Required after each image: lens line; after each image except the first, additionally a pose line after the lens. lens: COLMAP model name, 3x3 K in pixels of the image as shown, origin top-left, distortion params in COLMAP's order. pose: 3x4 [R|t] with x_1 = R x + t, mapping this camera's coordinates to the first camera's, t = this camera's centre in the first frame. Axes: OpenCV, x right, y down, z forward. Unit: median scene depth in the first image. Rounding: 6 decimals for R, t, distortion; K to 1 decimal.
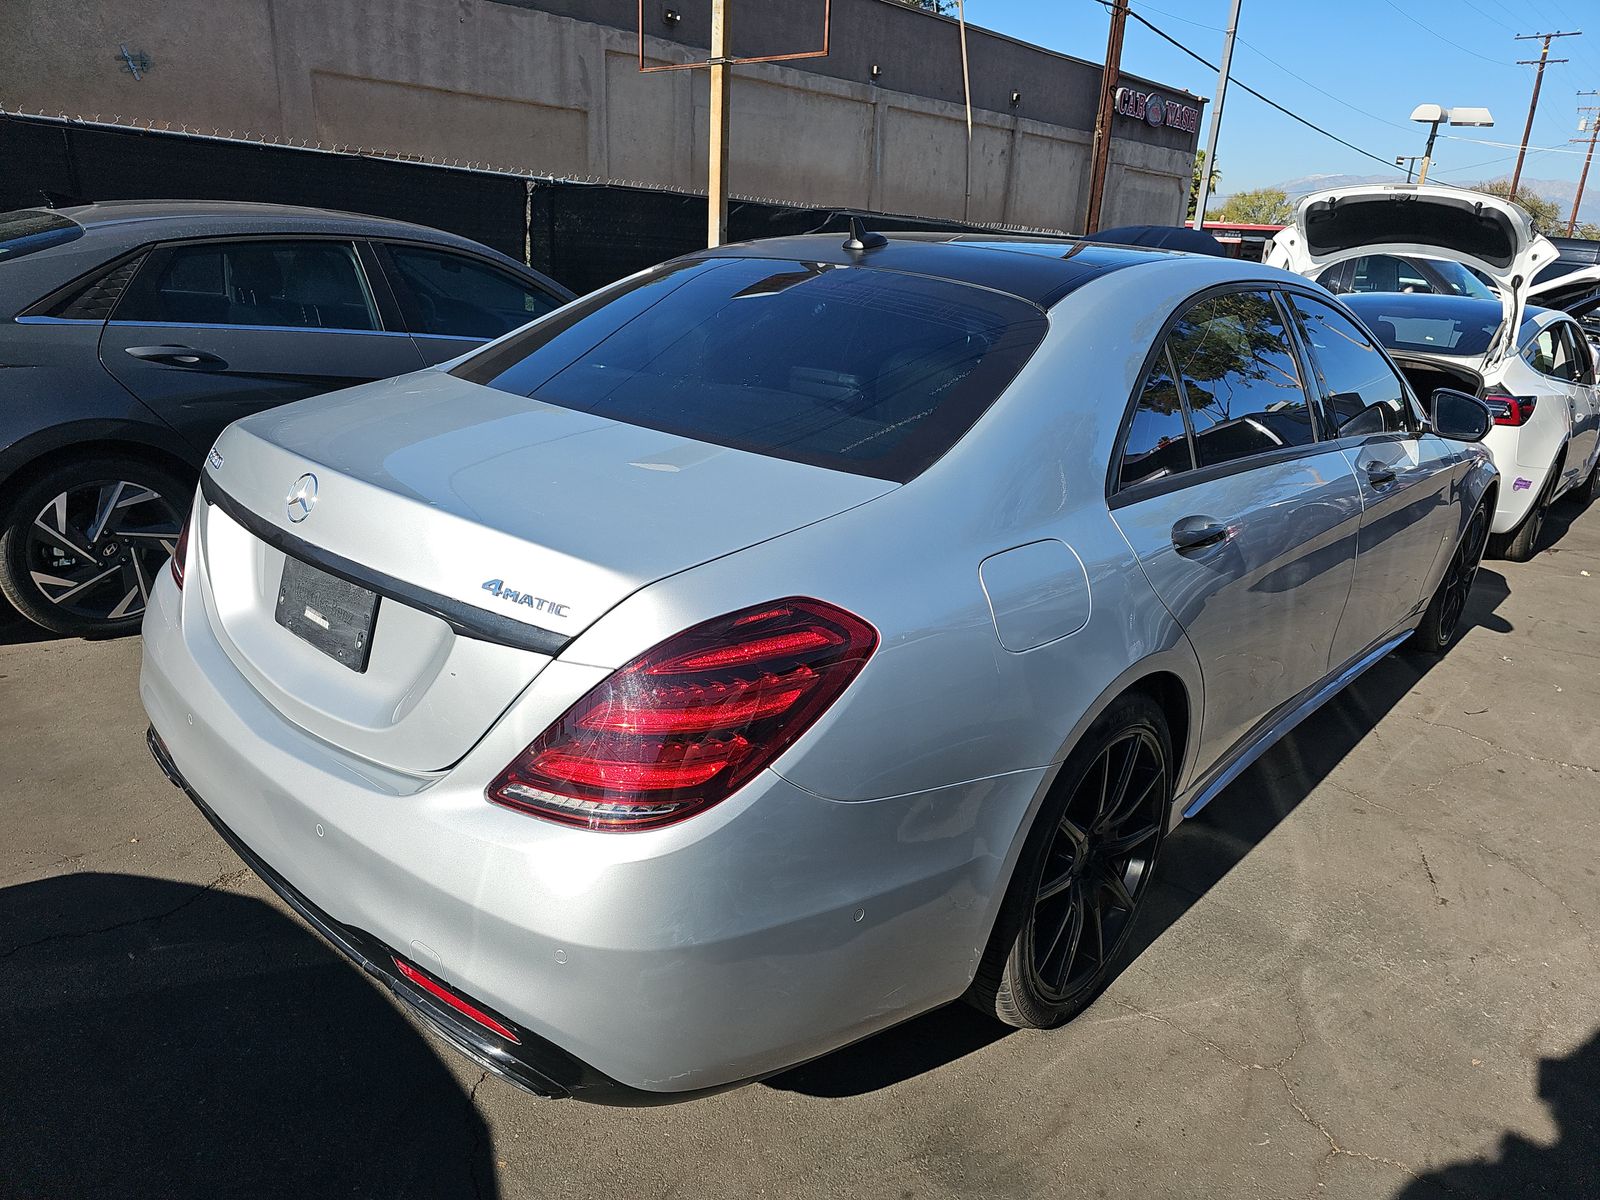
lens RADIAL K [[1047.2, 0, 792.1], [0, 1047.2, 604.2], [0, 0, 1]] dist [0.044449, -0.039287]
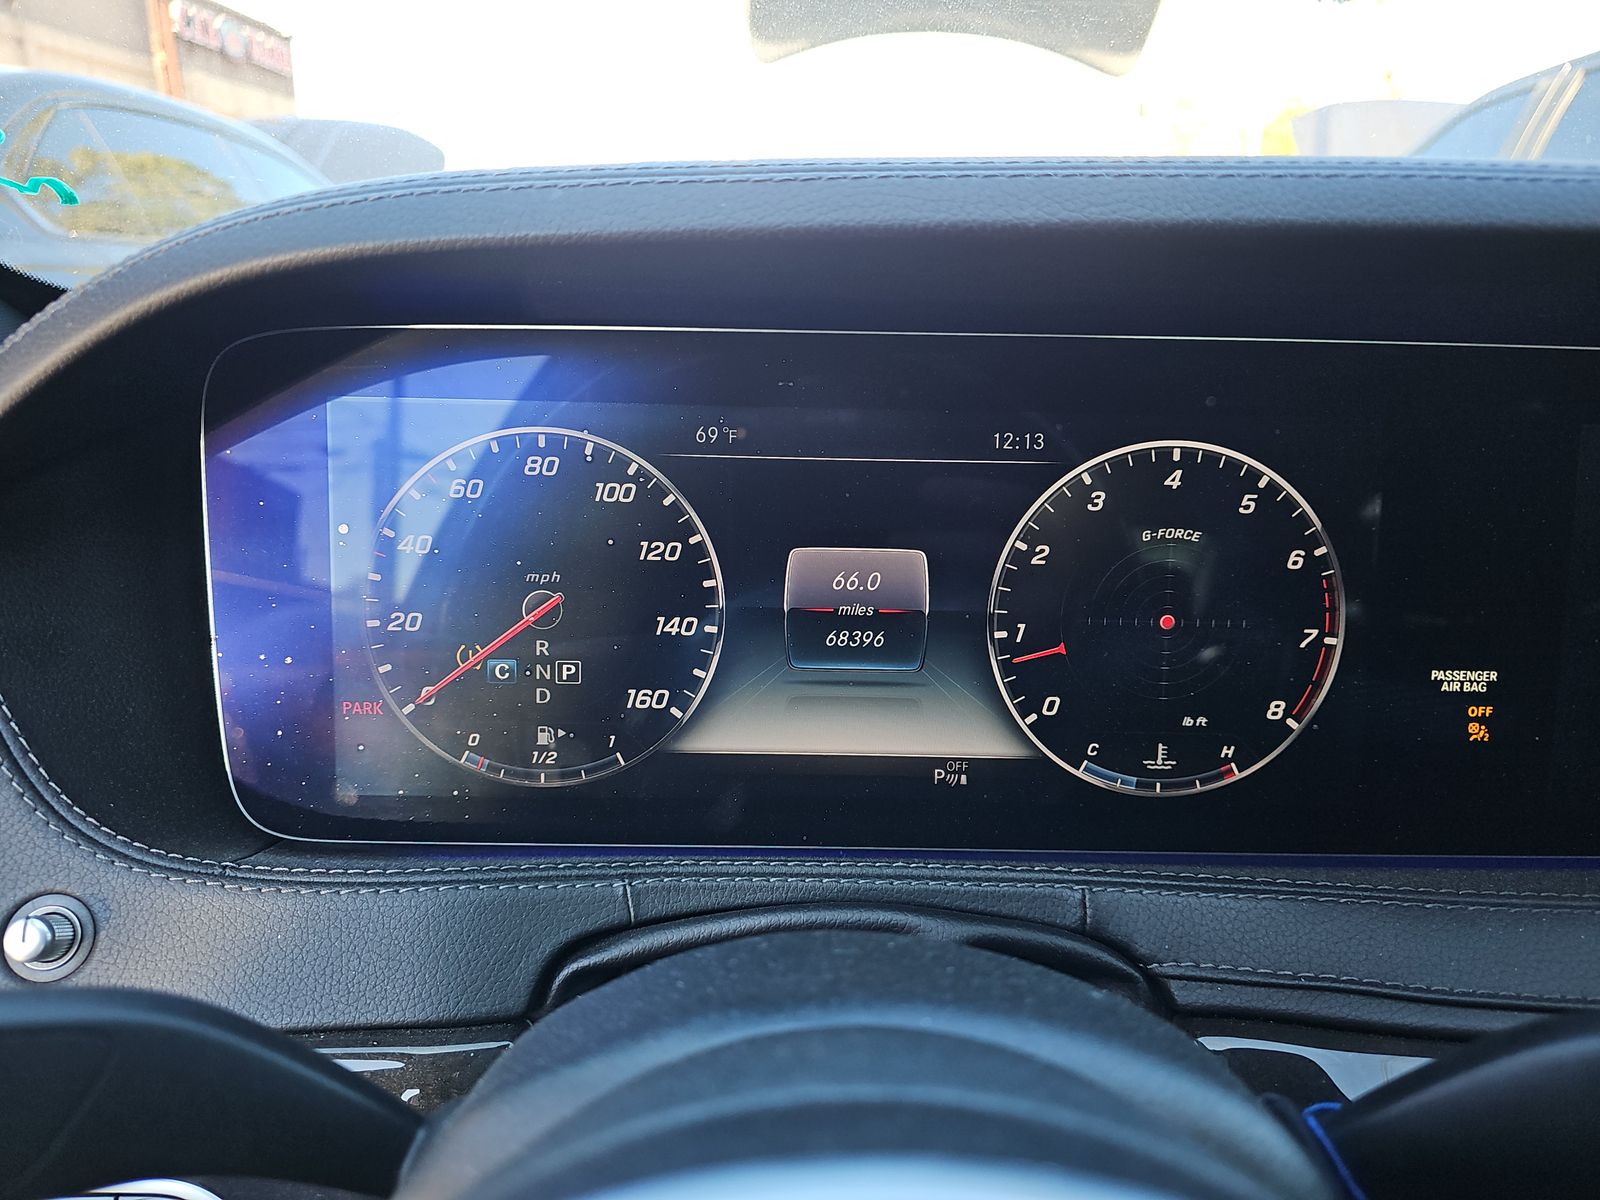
lens RADIAL K [[1070.5, 0, 806.7], [0, 1070.5, 626.9], [0, 0, 1]] dist [0.001952, -0.003915]
pose [[0.728732, -0.263647, 0.632013, 0.045411], [0.247981, 0.961877, 0.115322, -0.041505], [-0.638322, 0.072688, 0.766330, 0.183387]]
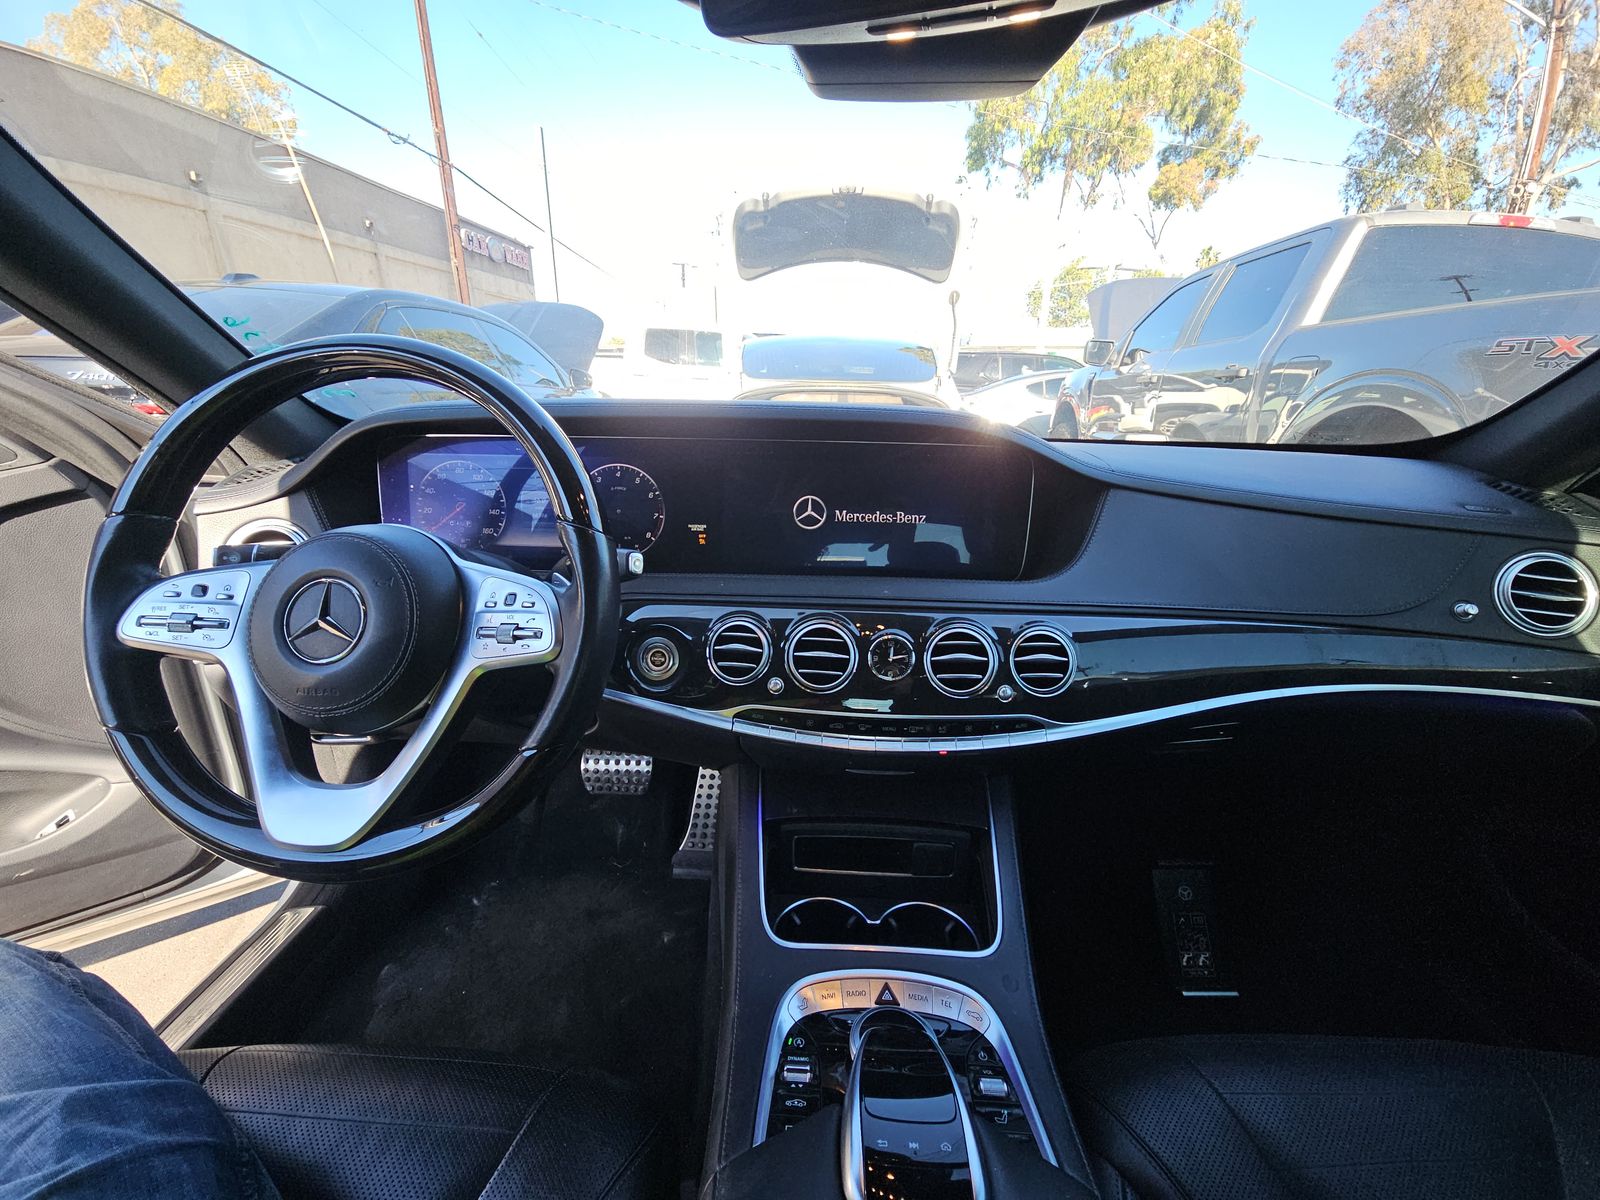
lens RADIAL K [[651.1, 0, 787.2], [0, 651.1, 599.0], [0, 0, 1]] dist [0.043752, -0.027103]
pose [[0.777505, -0.254004, 0.575298, 0.044472], [0.244504, 0.964925, 0.095588, -0.036530], [-0.579400, 0.066342, 0.812339, 0.163527]]
